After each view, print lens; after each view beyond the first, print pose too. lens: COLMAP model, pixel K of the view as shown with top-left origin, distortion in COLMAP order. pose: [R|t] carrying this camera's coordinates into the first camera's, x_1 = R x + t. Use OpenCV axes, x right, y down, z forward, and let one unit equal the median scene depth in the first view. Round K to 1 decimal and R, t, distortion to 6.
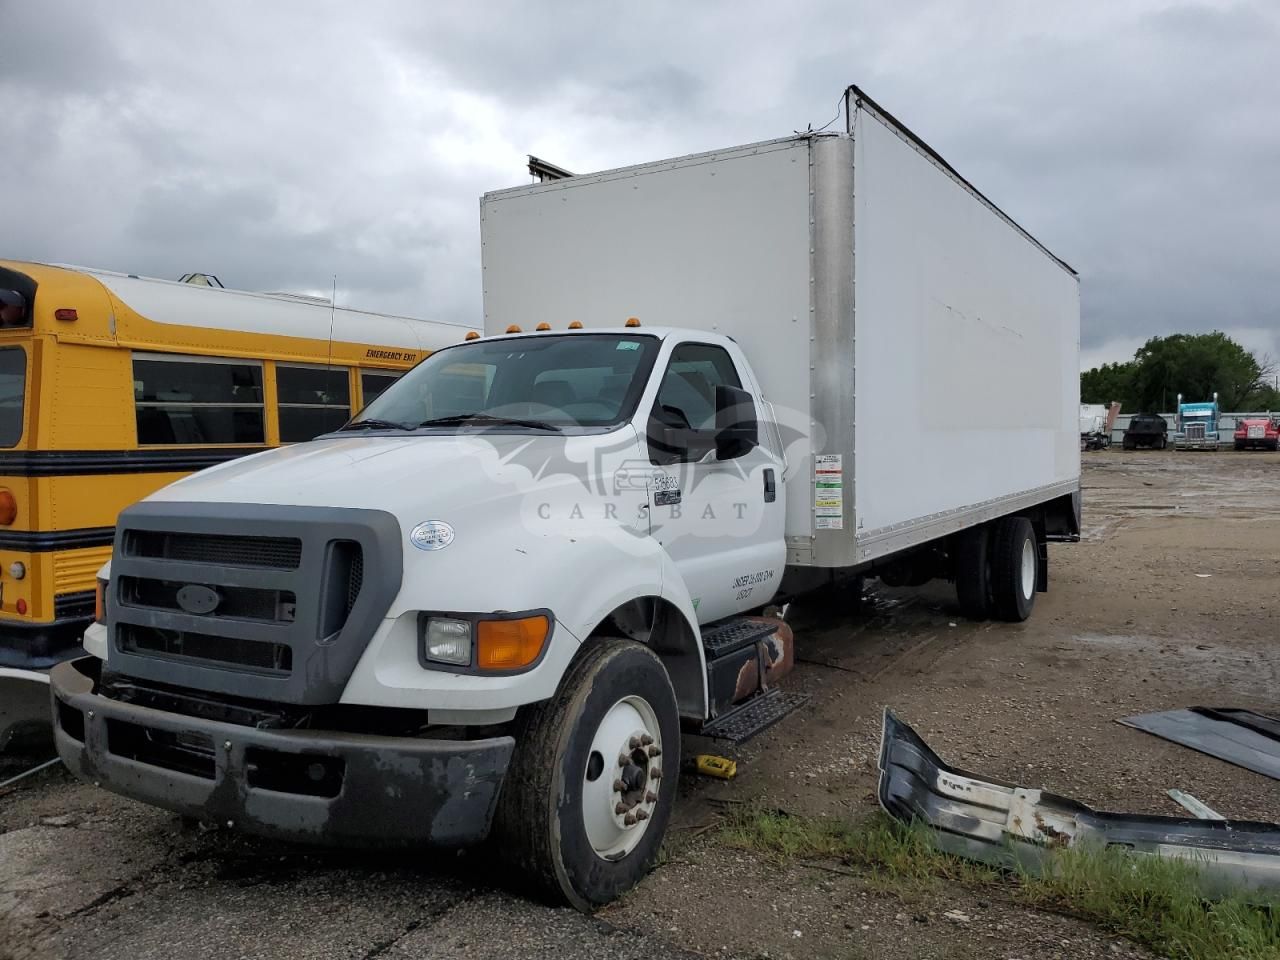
lens RADIAL K [[1026.3, 0, 640.0], [0, 1026.3, 480.0], [0, 0, 1]] dist [0.092989, -0.000926]
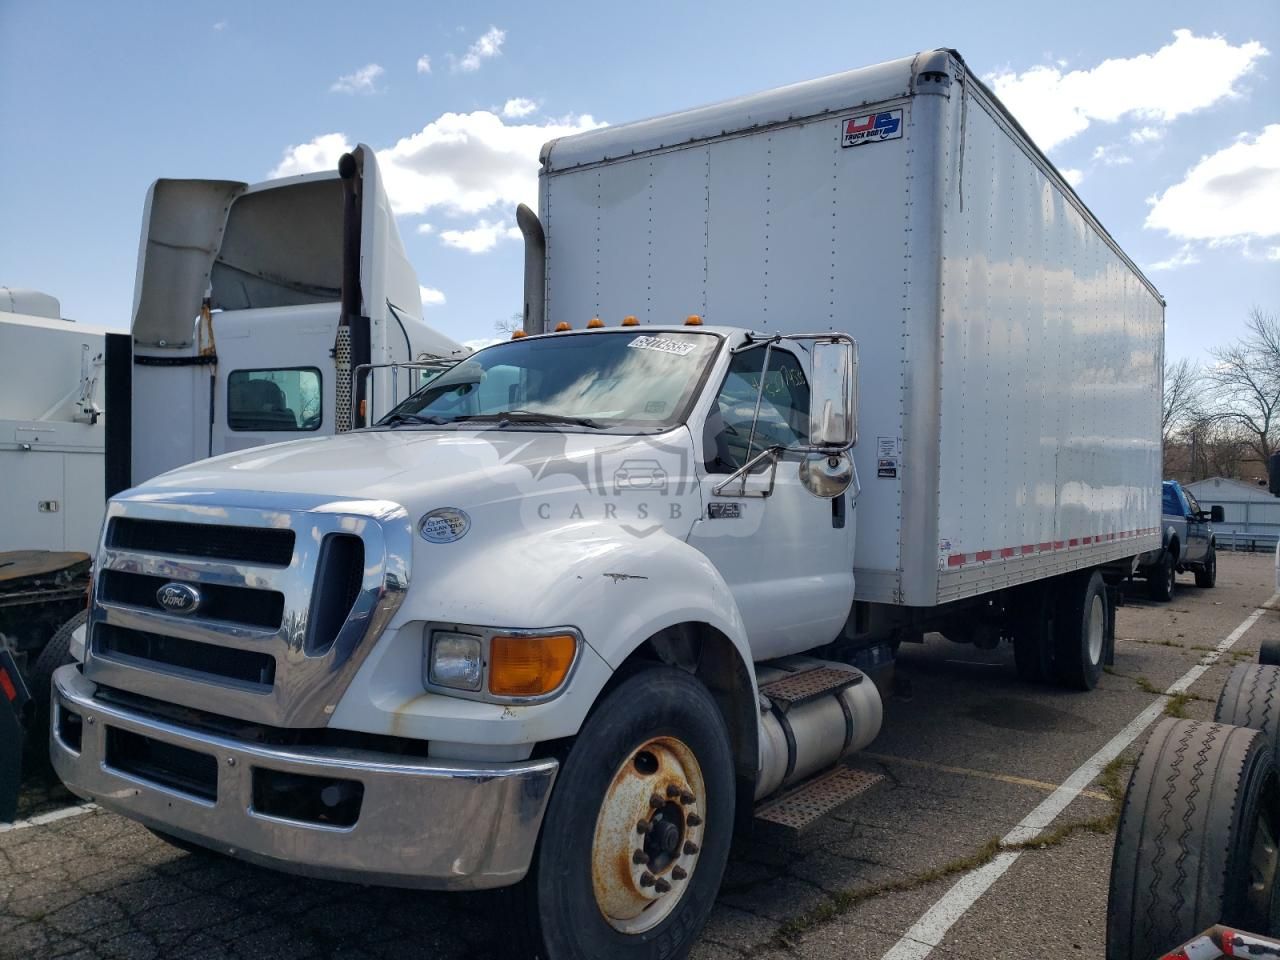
lens RADIAL K [[1026.3, 0, 640.0], [0, 1026.3, 480.0], [0, 0, 1]] dist [0.092989, -0.000926]
pose [[0.997338, 0.048421, -0.054528, 0.002064], [-0.050555, 0.997980, -0.038473, 0.028468], [0.052555, 0.041128, 0.997771, 0.131999]]
